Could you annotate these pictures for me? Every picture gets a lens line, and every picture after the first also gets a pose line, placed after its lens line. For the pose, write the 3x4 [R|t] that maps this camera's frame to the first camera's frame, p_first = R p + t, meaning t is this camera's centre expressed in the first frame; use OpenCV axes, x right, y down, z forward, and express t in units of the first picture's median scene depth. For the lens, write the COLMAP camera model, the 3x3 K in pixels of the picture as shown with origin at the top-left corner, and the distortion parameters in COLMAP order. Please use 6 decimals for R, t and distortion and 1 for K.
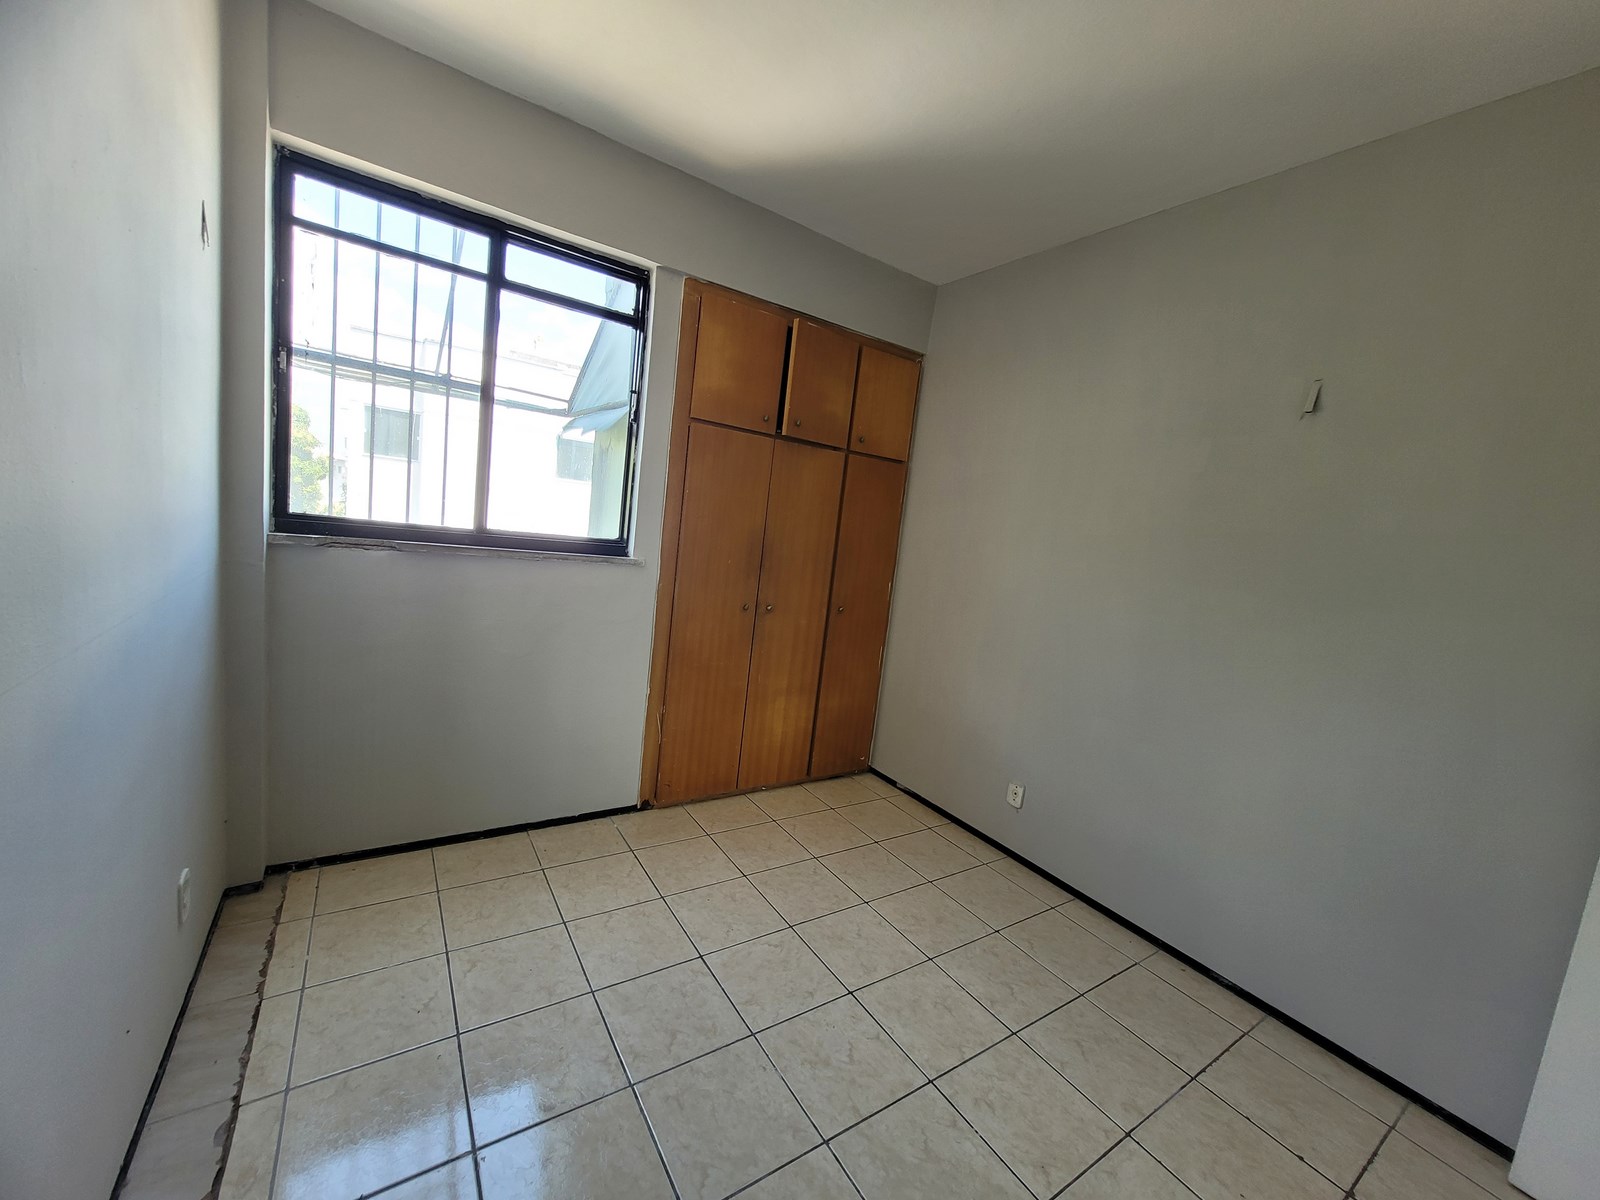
lens RADIAL K [[632.1, 0, 805.0], [0, 632.1, 600.8], [0, 0, 1]] dist [0.010191, -0.000125]
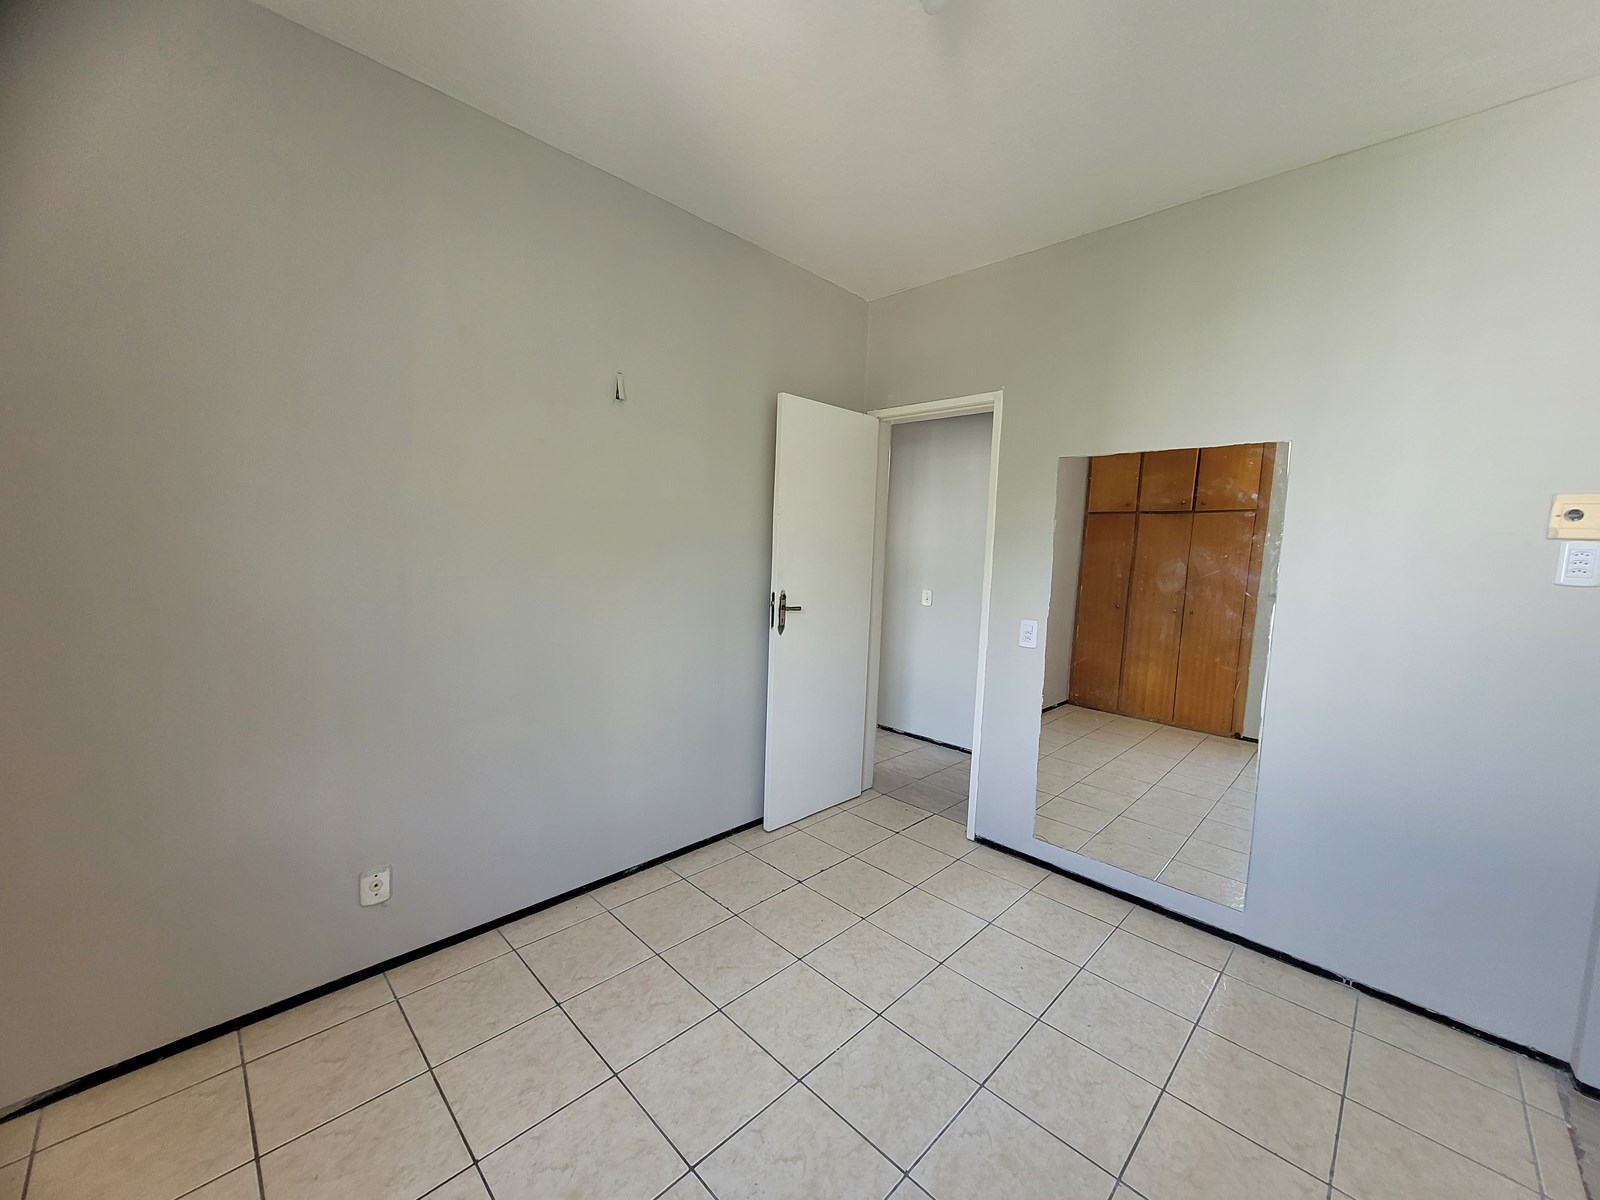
lens RADIAL K [[632.1, 0, 805.0], [0, 632.1, 600.8], [0, 0, 1]] dist [0.010191, -0.000125]
pose [[-0.184445, -0.224352, 0.956894, -0.424594], [0.058416, 0.969375, 0.238538, -0.165626], [-0.981105, 0.099895, -0.165691, 0.753169]]
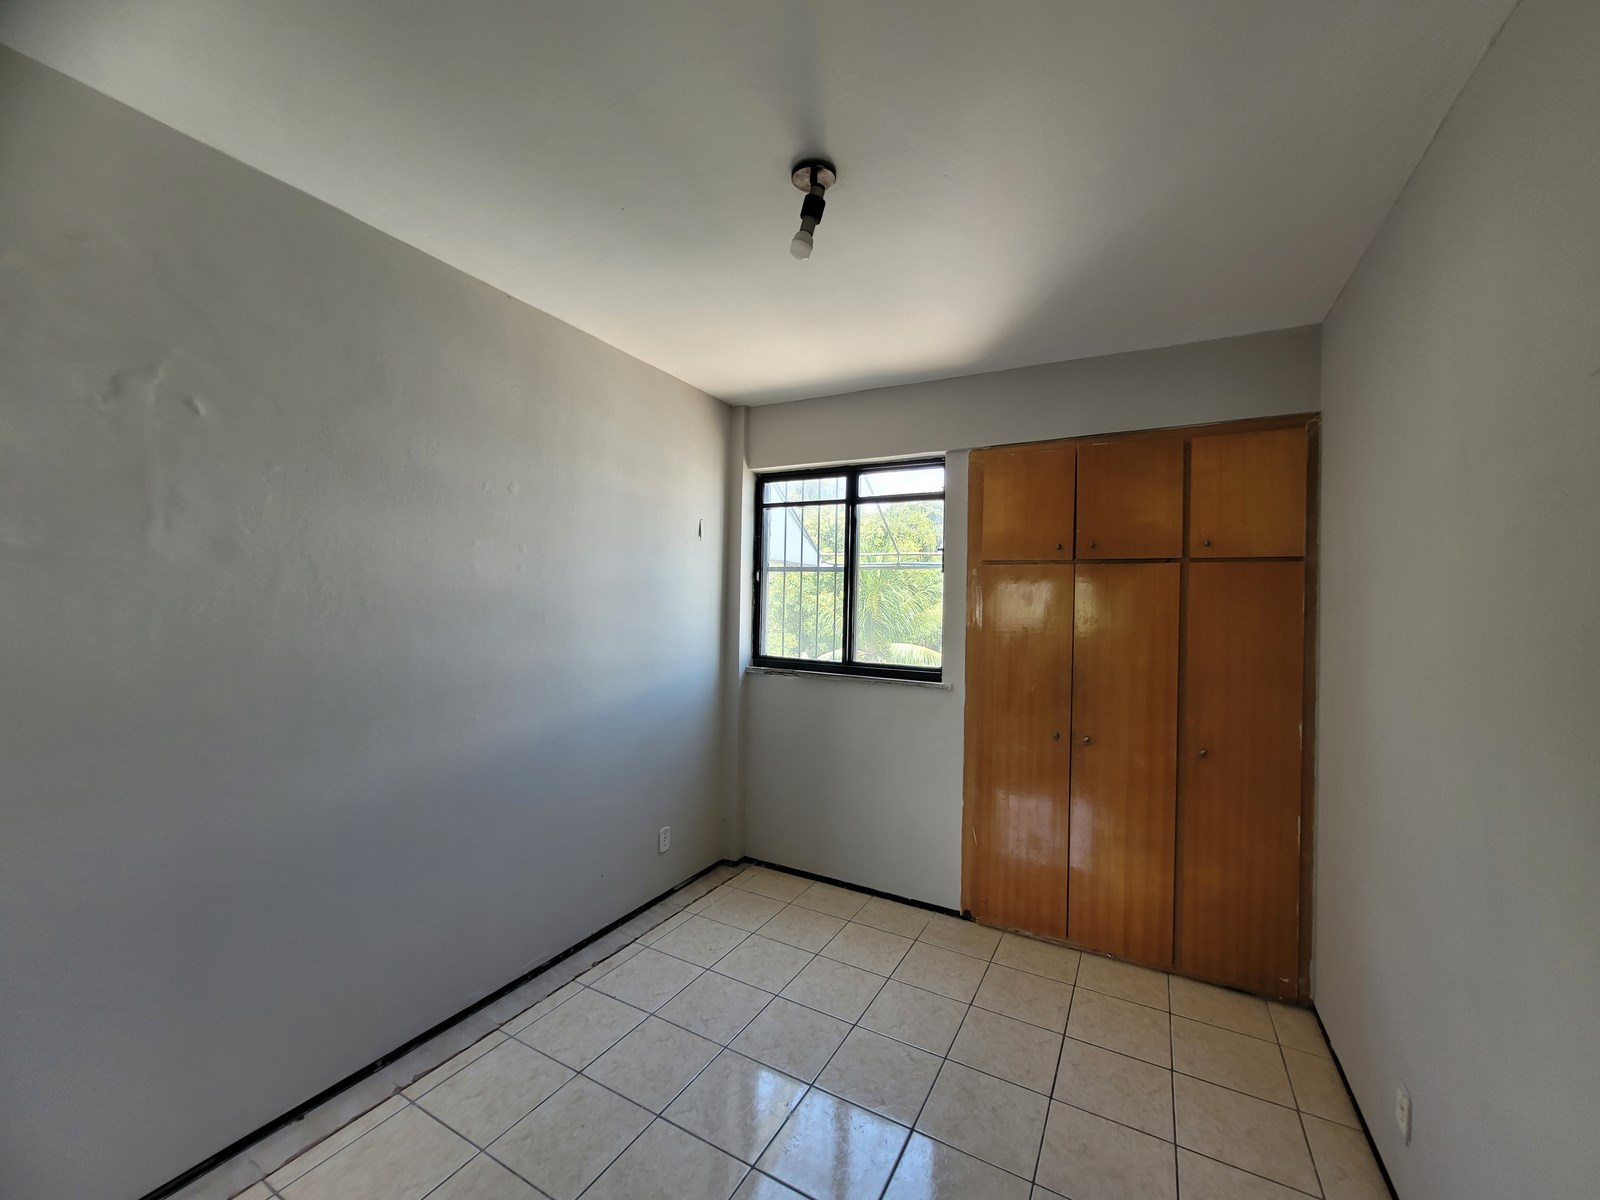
lens RADIAL K [[626.4, 0, 804.7], [0, 626.4, 603.9], [0, 0, 1]] dist [0.000580, 0.000096]
pose [[0.458478, -0.104954, -0.882487, 0.747662], [-0.083444, 0.983531, -0.160322, -0.004237], [0.884780, 0.147143, 0.442169, 0.252425]]
